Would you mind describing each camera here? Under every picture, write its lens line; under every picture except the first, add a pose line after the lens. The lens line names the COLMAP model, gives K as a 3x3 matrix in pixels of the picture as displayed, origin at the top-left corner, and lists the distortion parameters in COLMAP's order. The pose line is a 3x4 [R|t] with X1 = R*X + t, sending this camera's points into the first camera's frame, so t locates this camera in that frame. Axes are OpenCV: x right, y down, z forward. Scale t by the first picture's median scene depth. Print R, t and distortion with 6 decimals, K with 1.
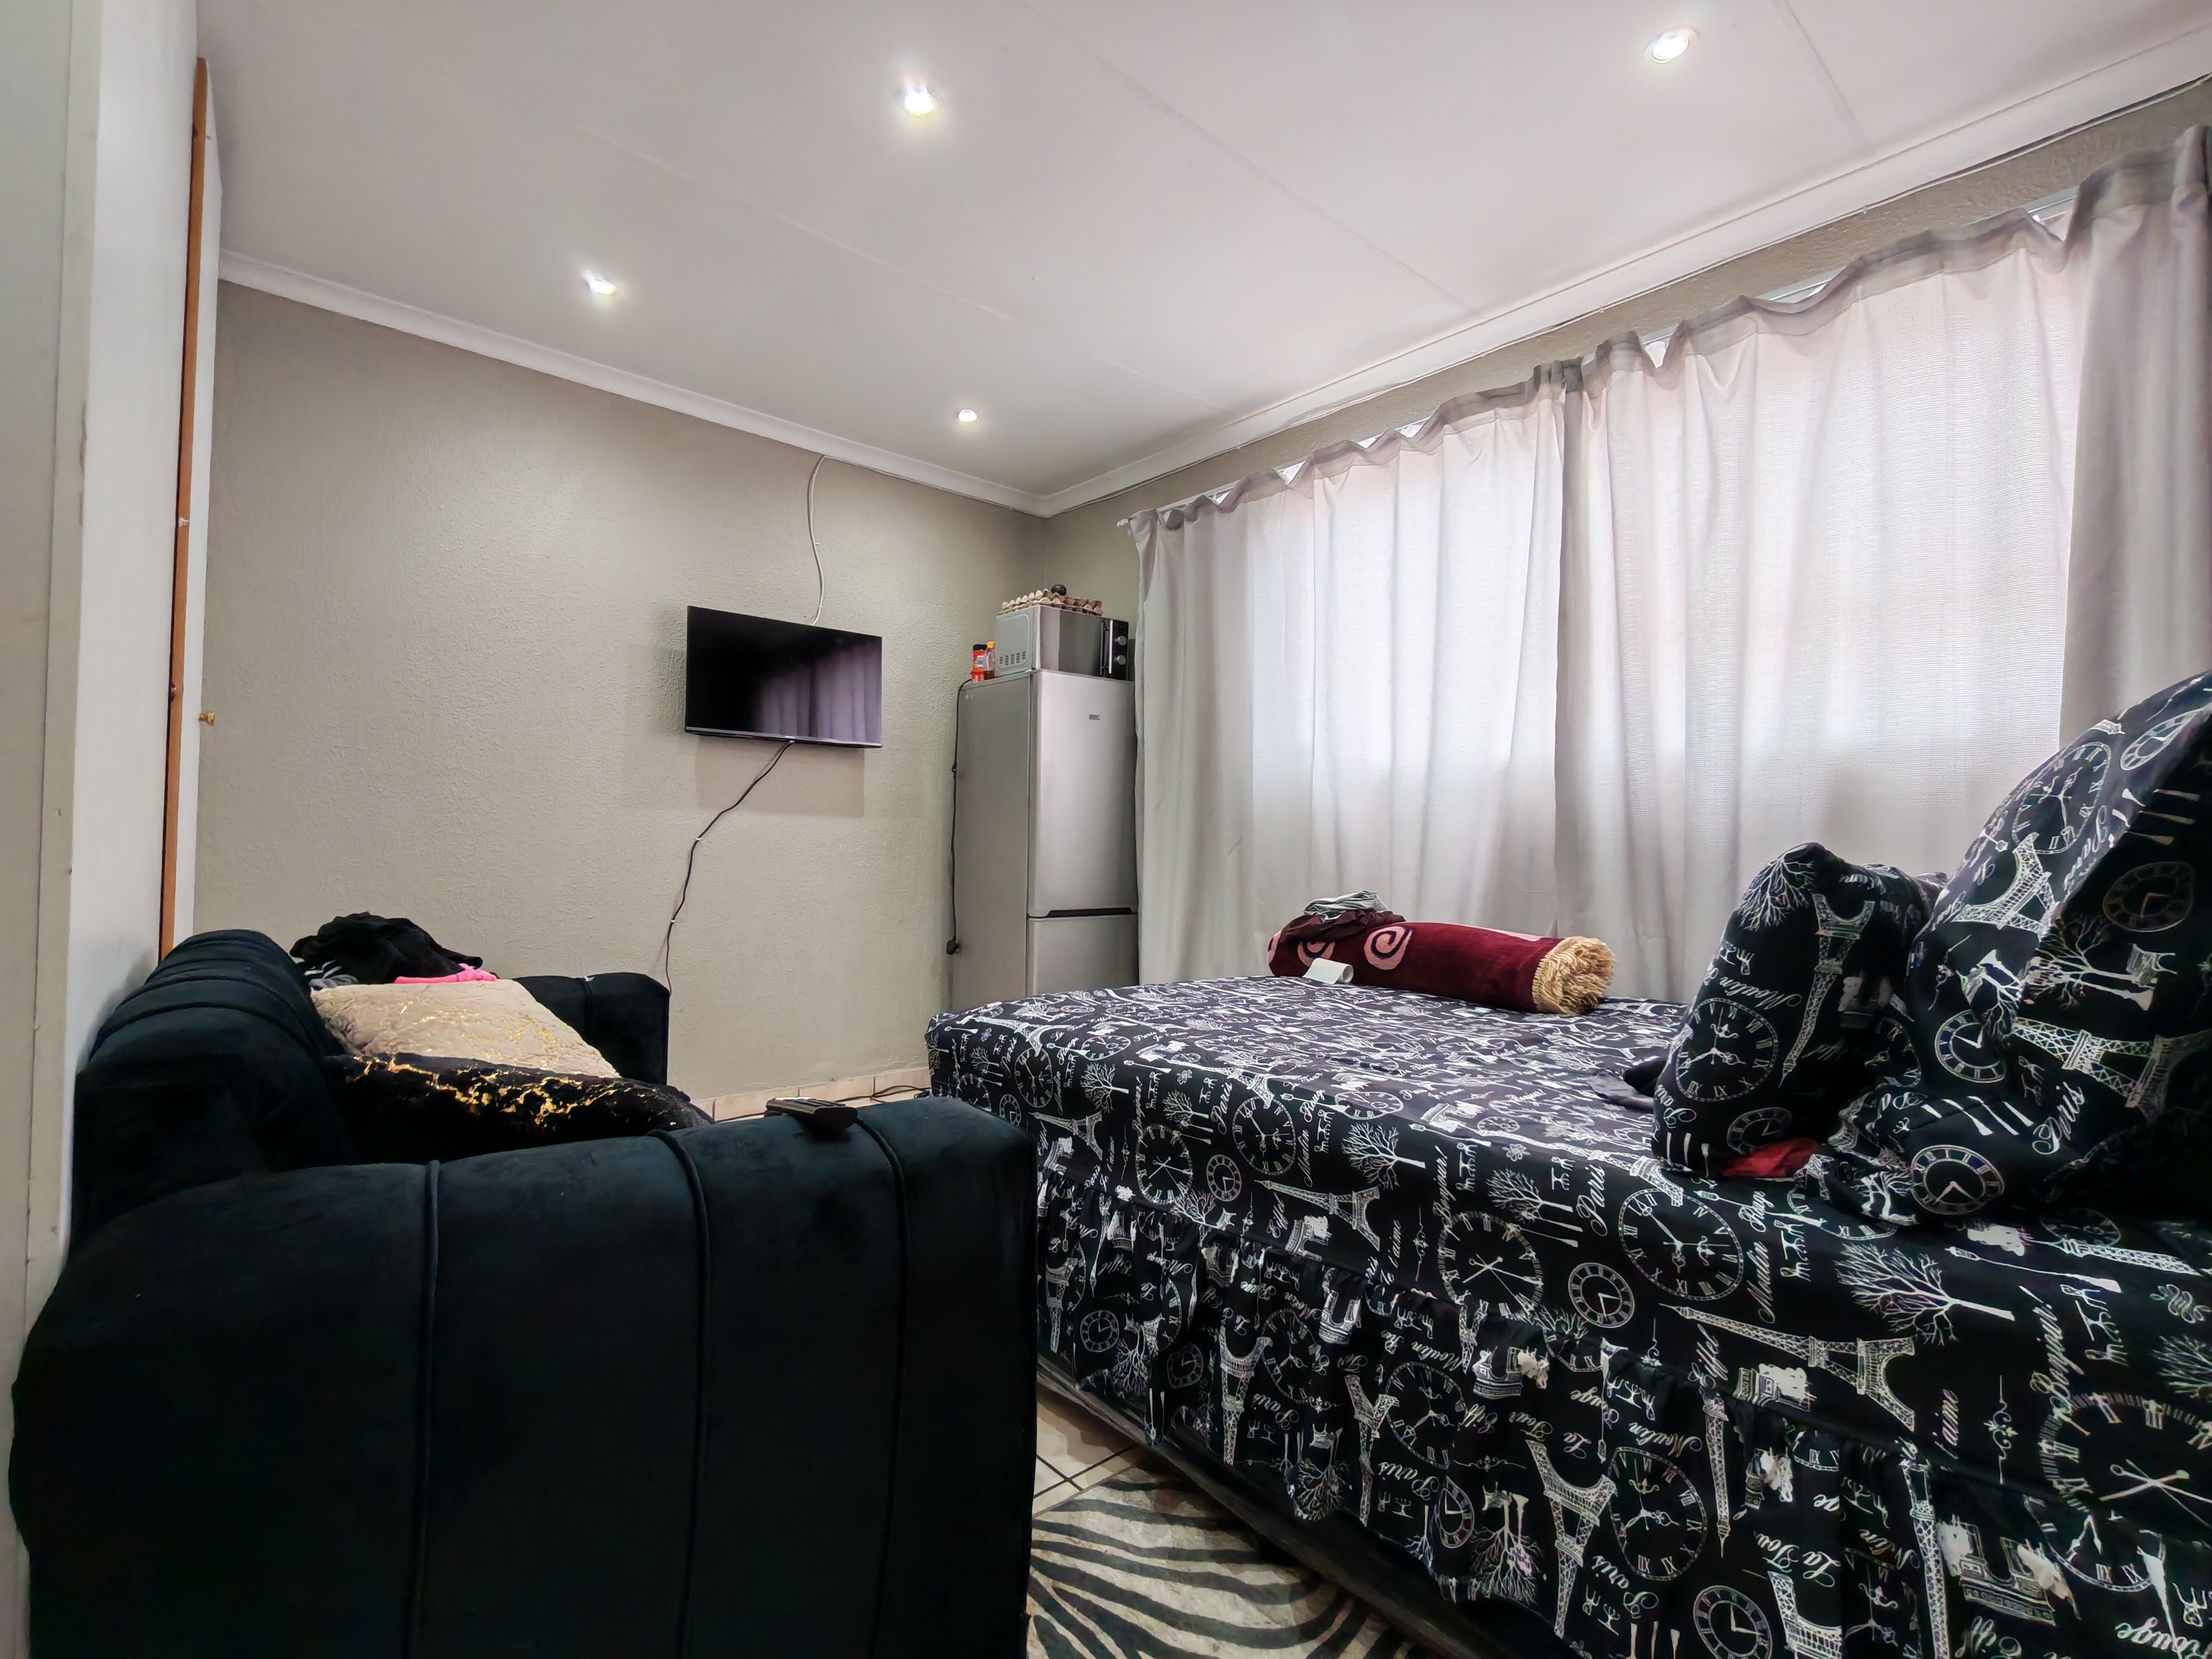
lens RADIAL K [[1014.6, 0, 1107.1], [0, 1014.6, 834.8], [0, 0, 1]] dist [-0.003077, -0.001256]
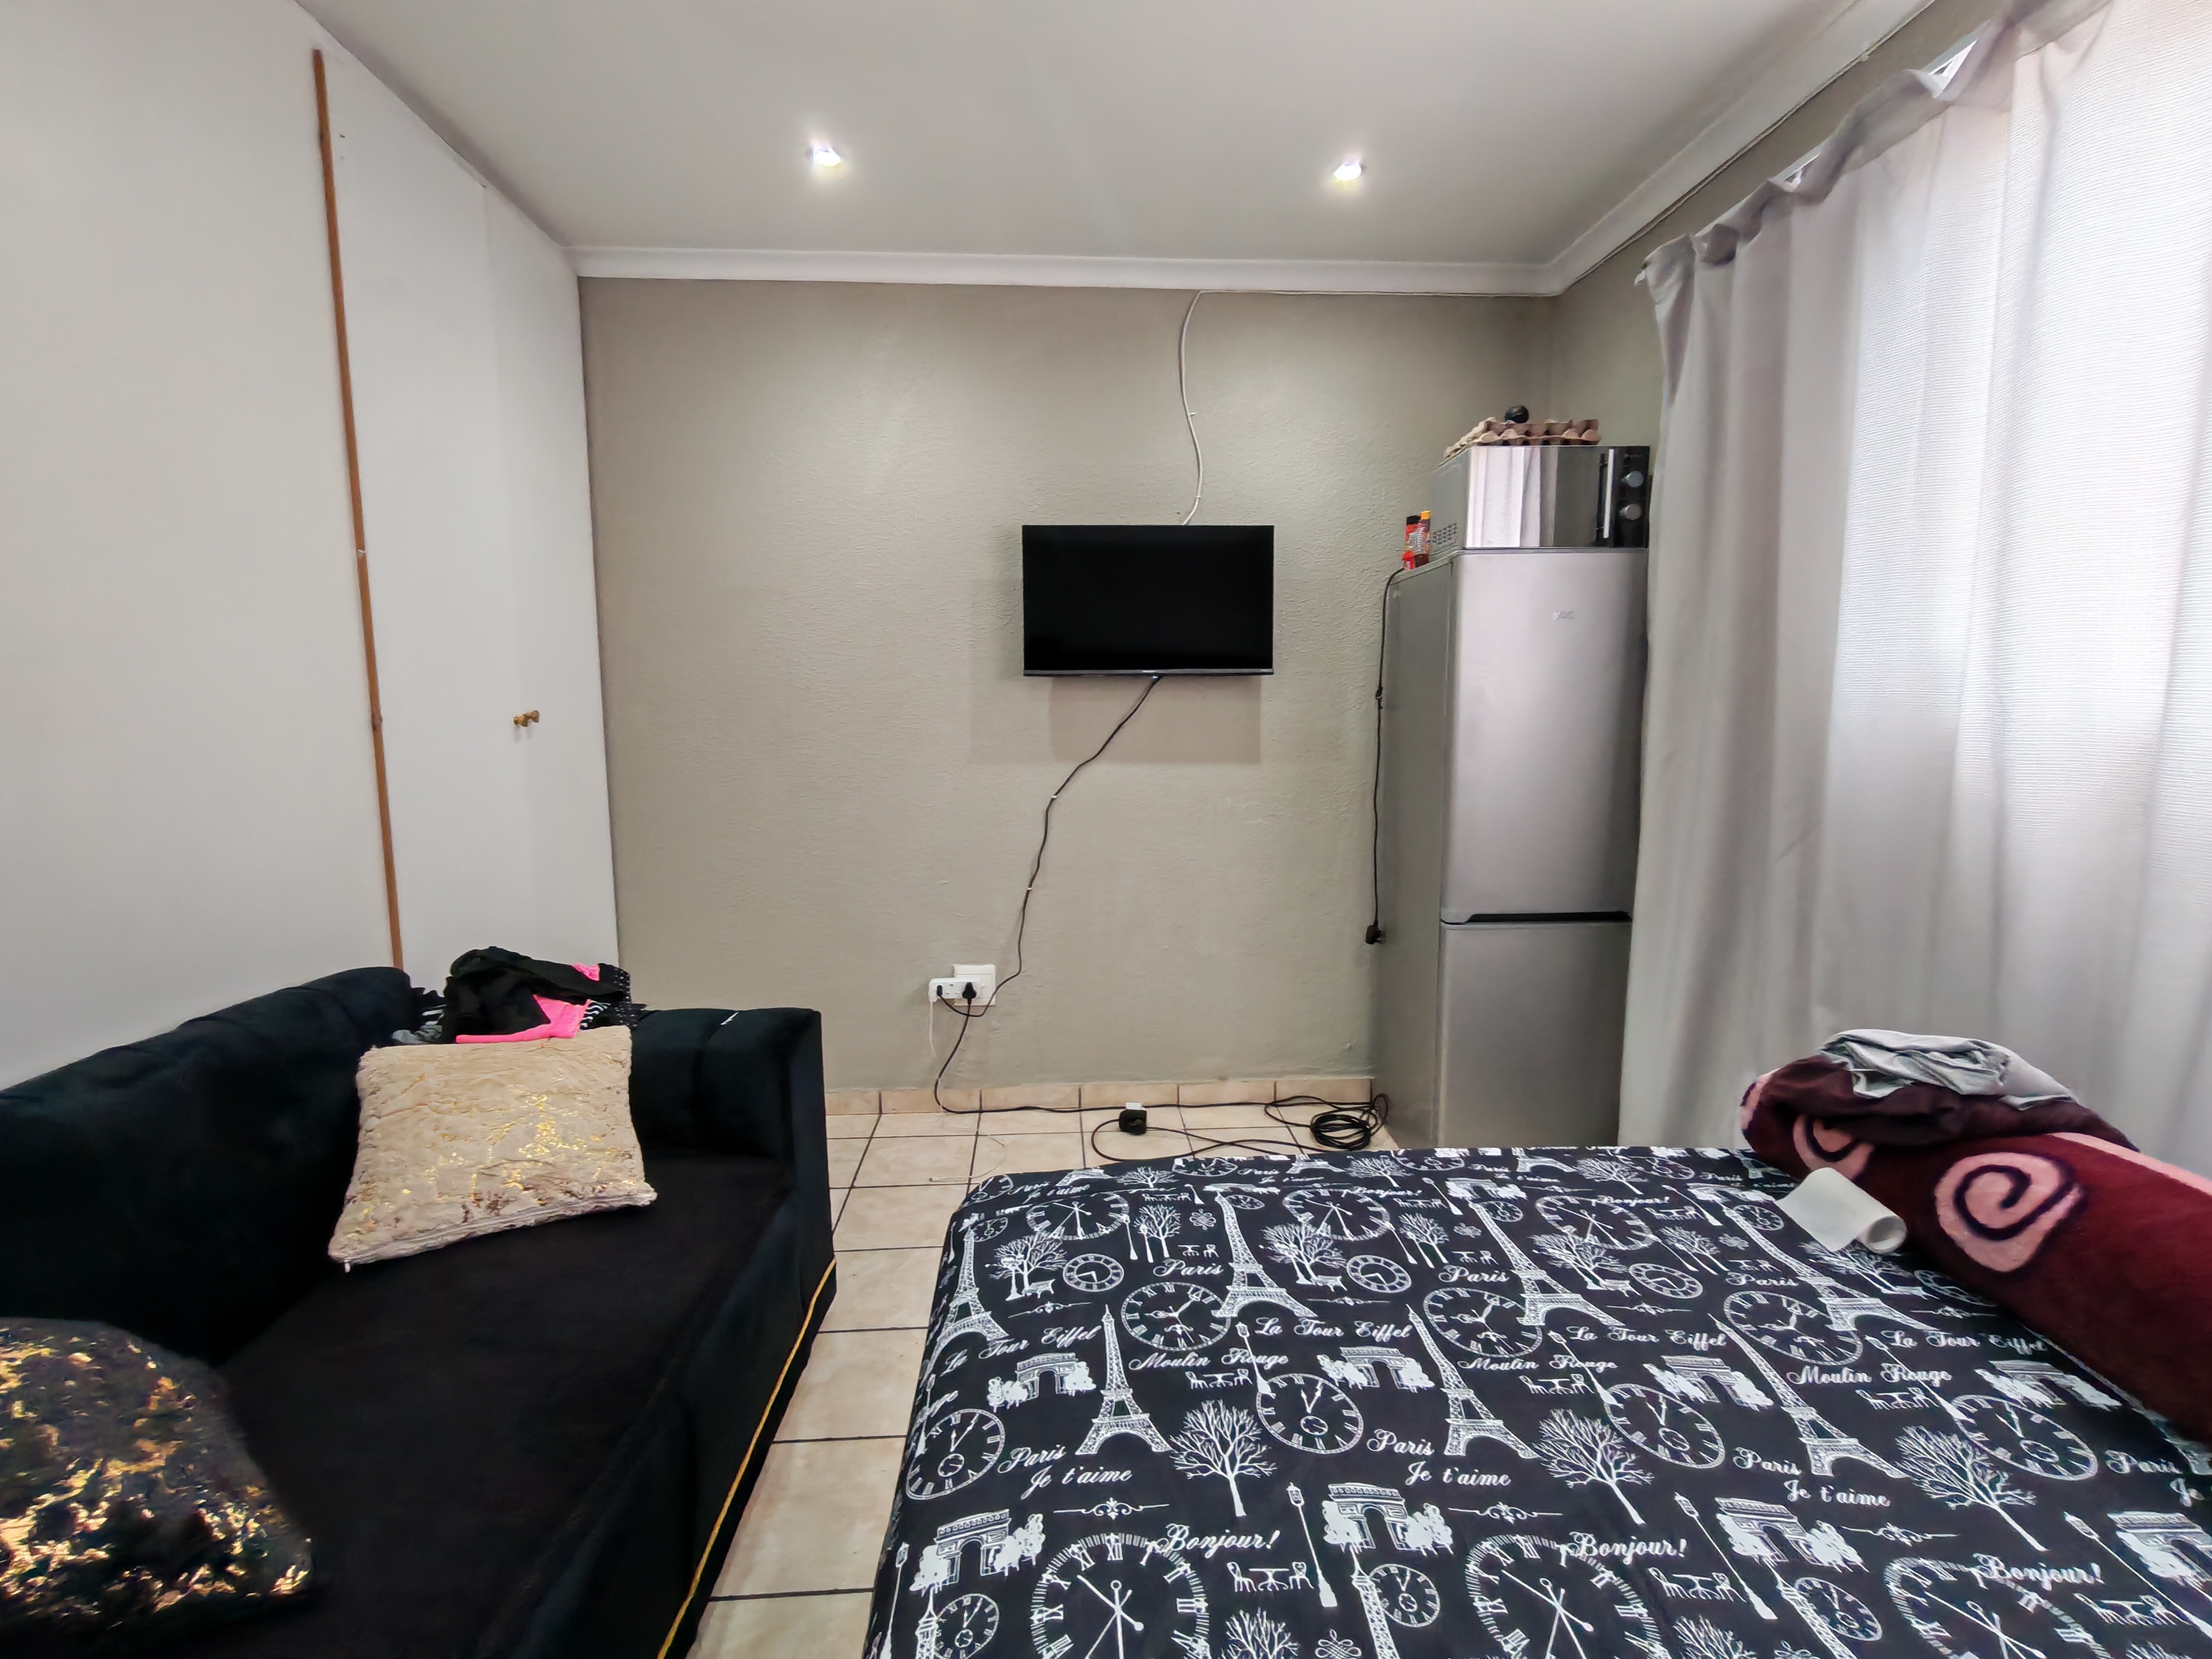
lens RADIAL K [[1014.6, 0, 1107.1], [0, 1014.6, 834.8], [0, 0, 1]] dist [-0.003077, -0.001256]
pose [[0.793137, 0.056804, -0.606389, 0.161018], [0.026683, 0.991444, 0.127775, -0.072289], [0.608459, -0.117523, 0.784835, 0.332816]]
